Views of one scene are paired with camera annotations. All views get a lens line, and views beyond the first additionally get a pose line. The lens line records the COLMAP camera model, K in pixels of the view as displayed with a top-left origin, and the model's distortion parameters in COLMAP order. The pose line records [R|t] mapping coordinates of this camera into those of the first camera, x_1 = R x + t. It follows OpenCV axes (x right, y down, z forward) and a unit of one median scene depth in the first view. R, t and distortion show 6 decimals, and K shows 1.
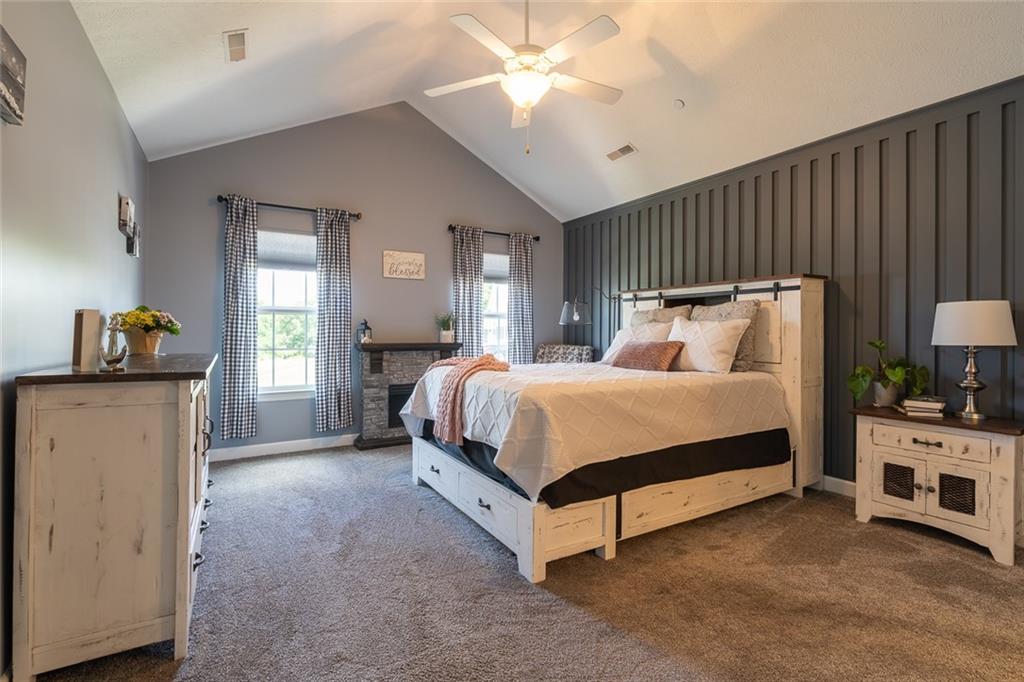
lens RADIAL K [[477.6, 0, 516.5], [0, 477.6, 334.4], [0, 0, 1]] dist [-0.002830, -0.000423]
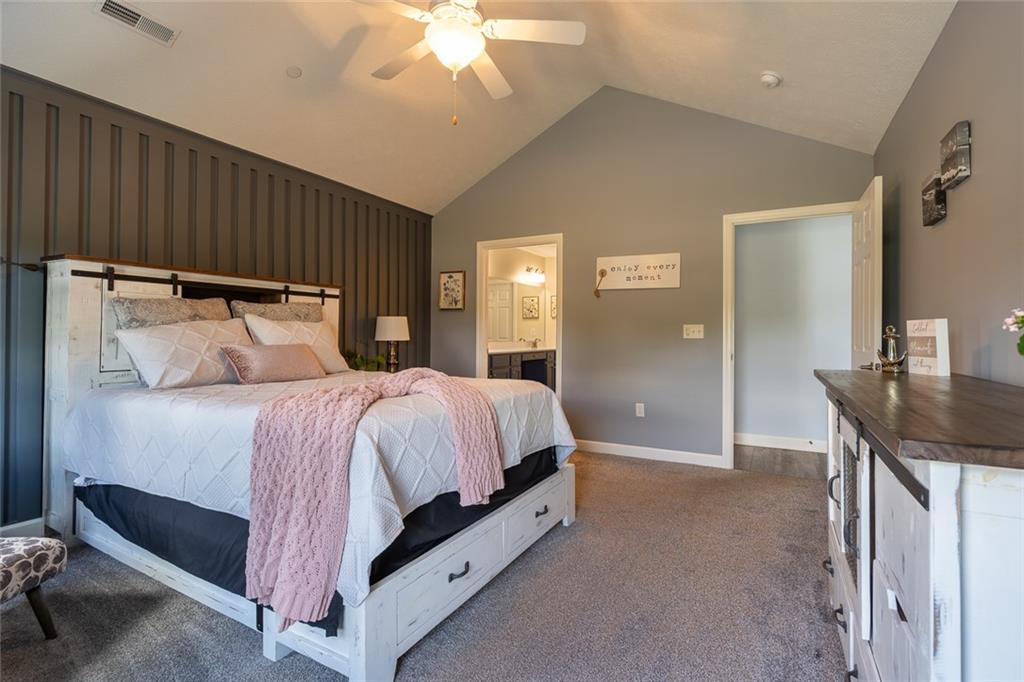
lens RADIAL K [[477.6, 0, 515.9], [0, 477.6, 334.1], [0, 0, 1]] dist [-0.002830, -0.000423]
pose [[-0.506349, -0.010166, 0.862269, -0.626160], [-0.005233, 0.999948, 0.008716, -0.013591], [-0.862313, -0.000098, -0.506376, 1.090317]]
